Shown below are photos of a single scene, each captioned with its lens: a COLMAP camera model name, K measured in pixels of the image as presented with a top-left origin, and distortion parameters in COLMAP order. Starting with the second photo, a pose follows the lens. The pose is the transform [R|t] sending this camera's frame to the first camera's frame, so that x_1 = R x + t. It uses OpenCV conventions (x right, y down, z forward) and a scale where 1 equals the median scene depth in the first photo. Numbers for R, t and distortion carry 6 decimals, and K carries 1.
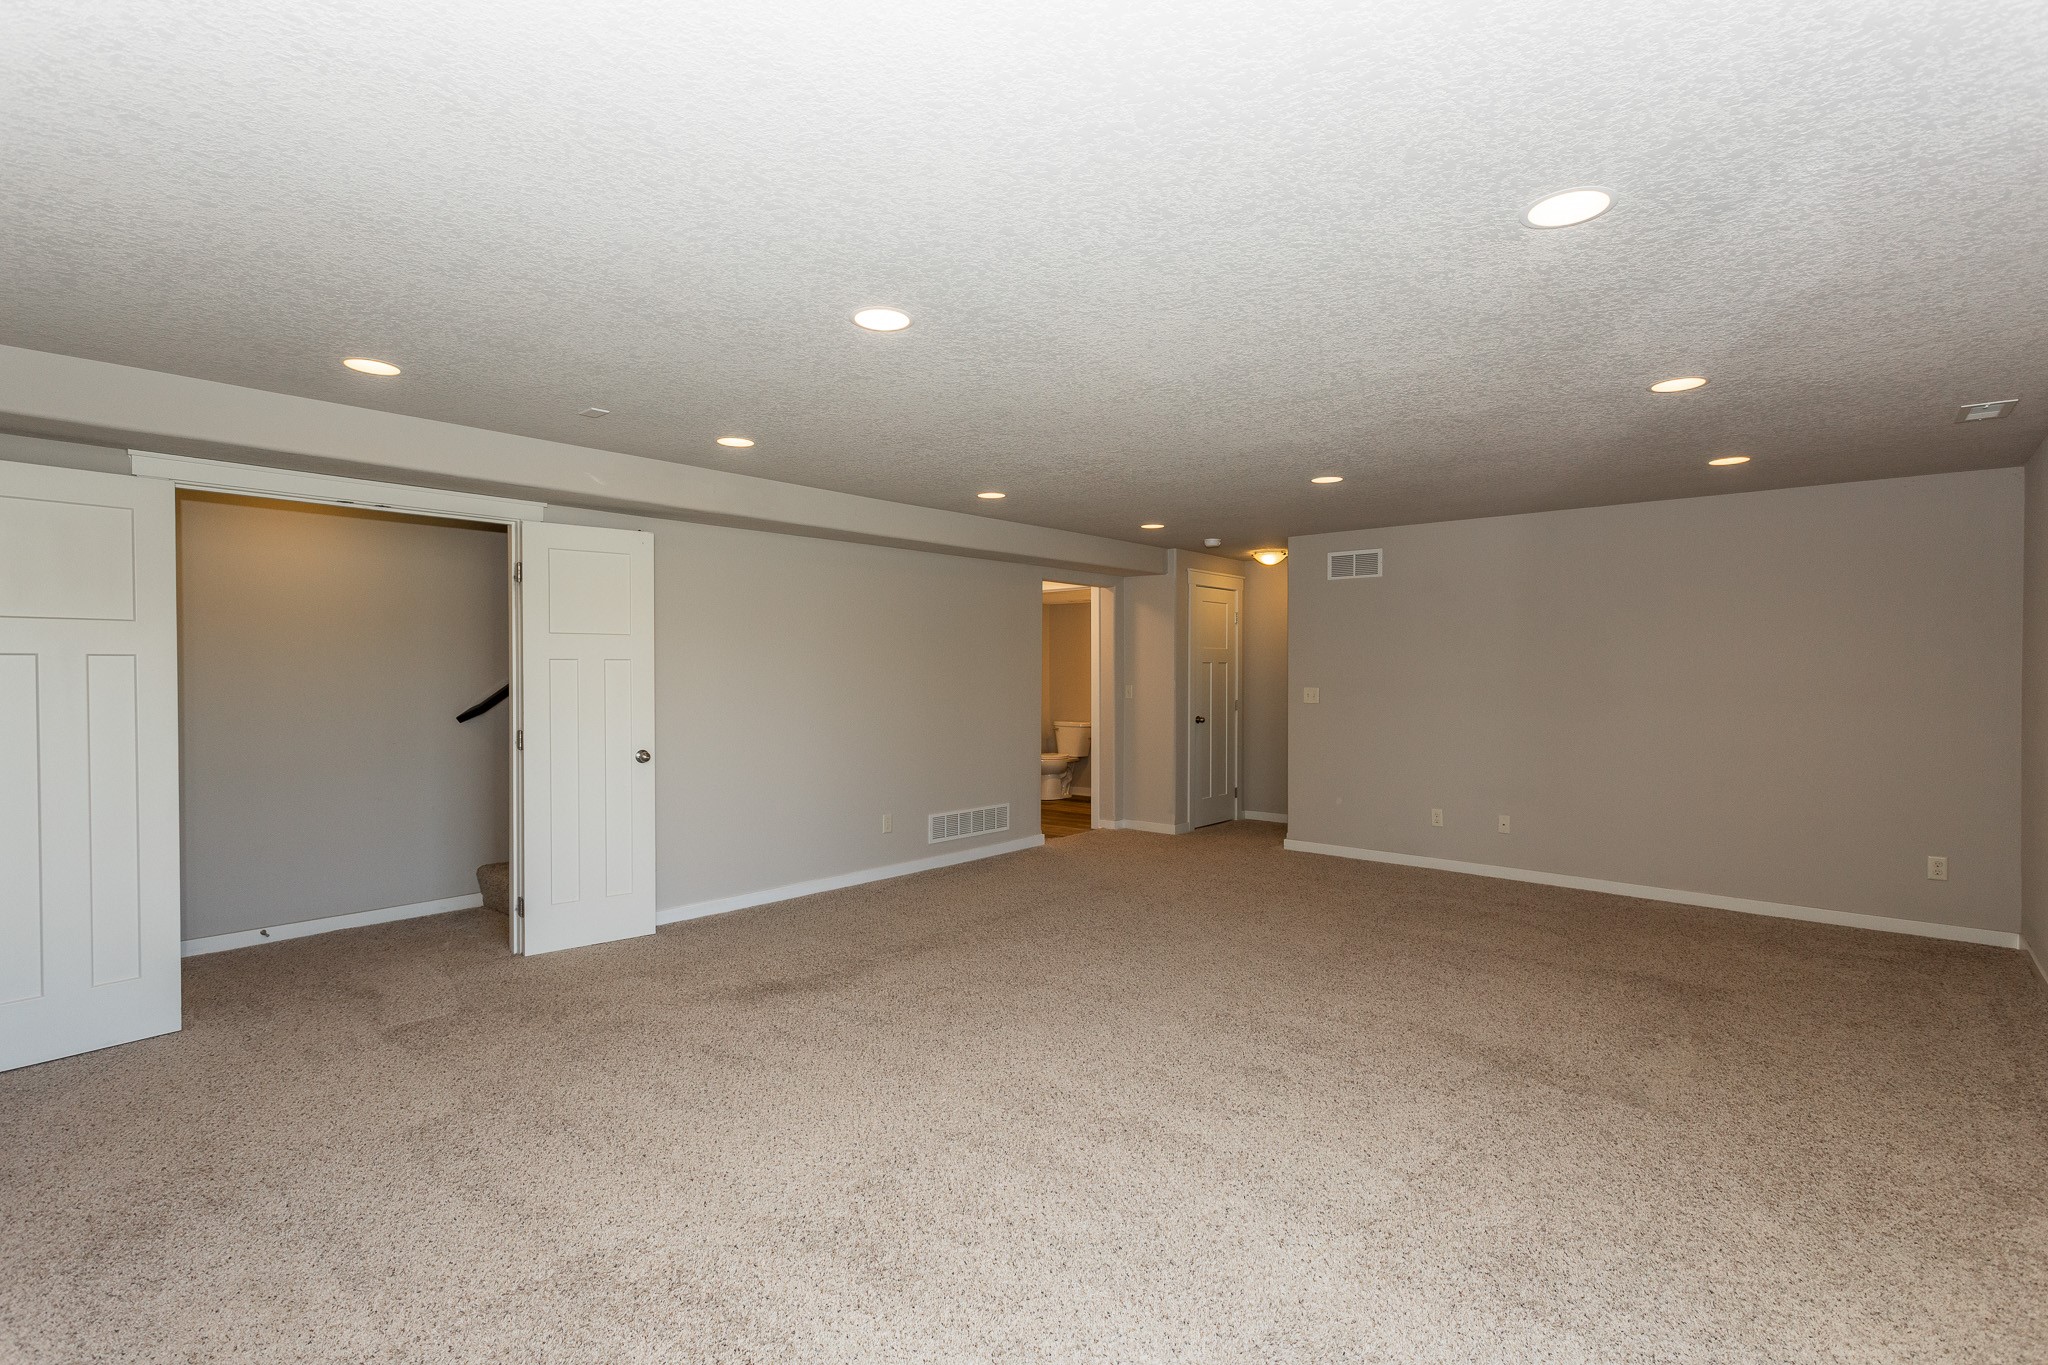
lens RADIAL K [[970.5, 0, 1025.7], [0, 970.5, 681.0], [0, 0, 1]] dist [0.001464, 0.000369]
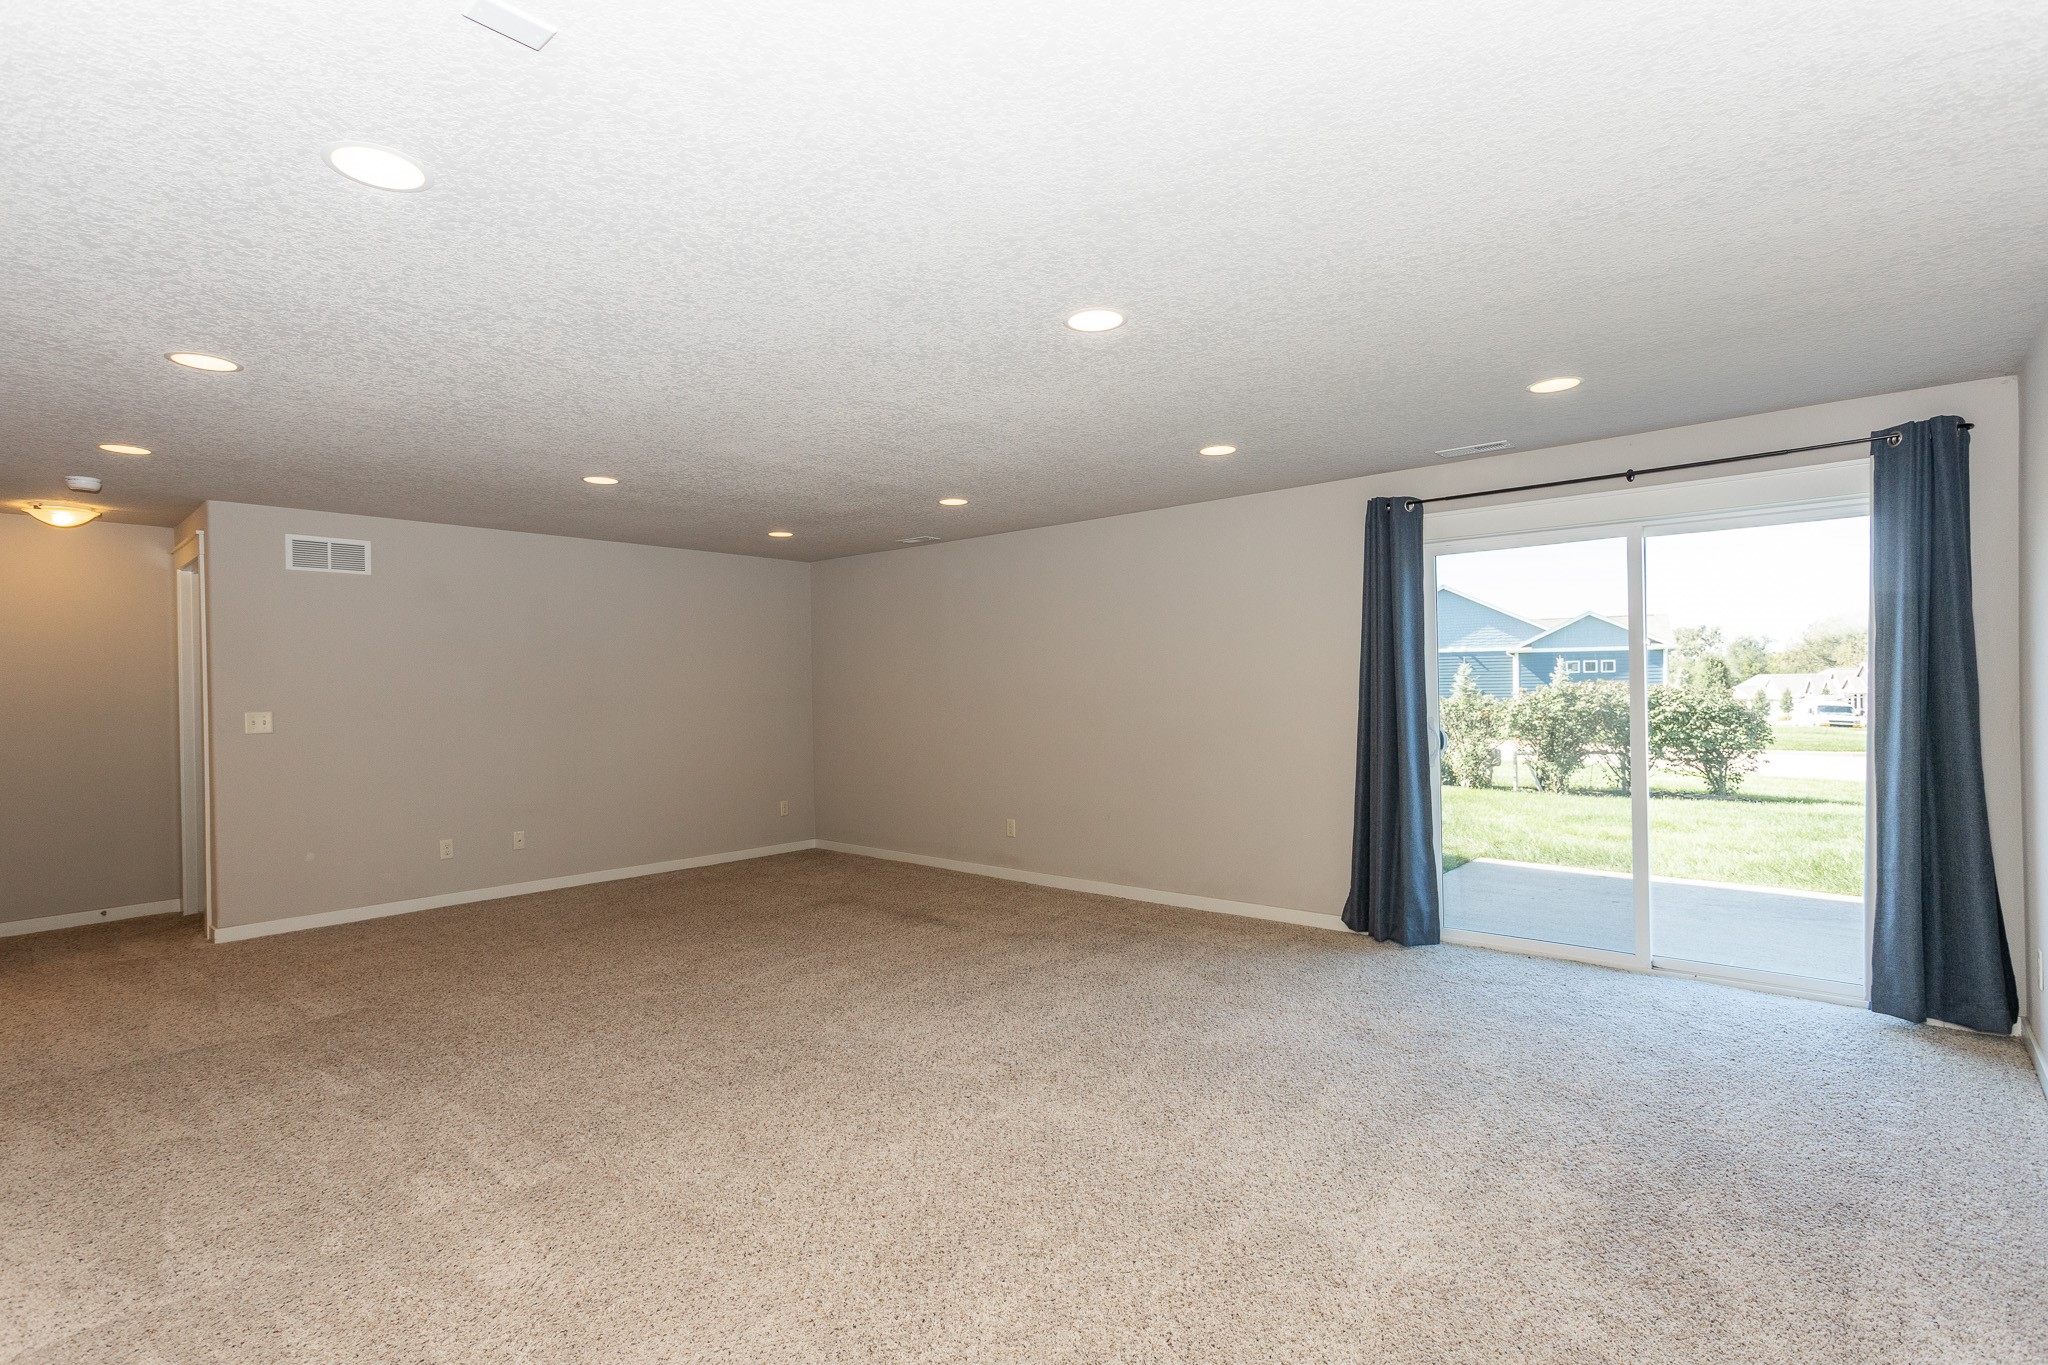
lens RADIAL K [[970.5, 0, 1025.9], [0, 970.5, 682.8], [0, 0, 1]] dist [0.001464, 0.000369]
pose [[0.007725, -0.003632, 0.999964, -0.452769], [0.025249, 0.999675, 0.003436, -0.003609], [-0.999651, 0.025221, 0.007814, 0.425584]]
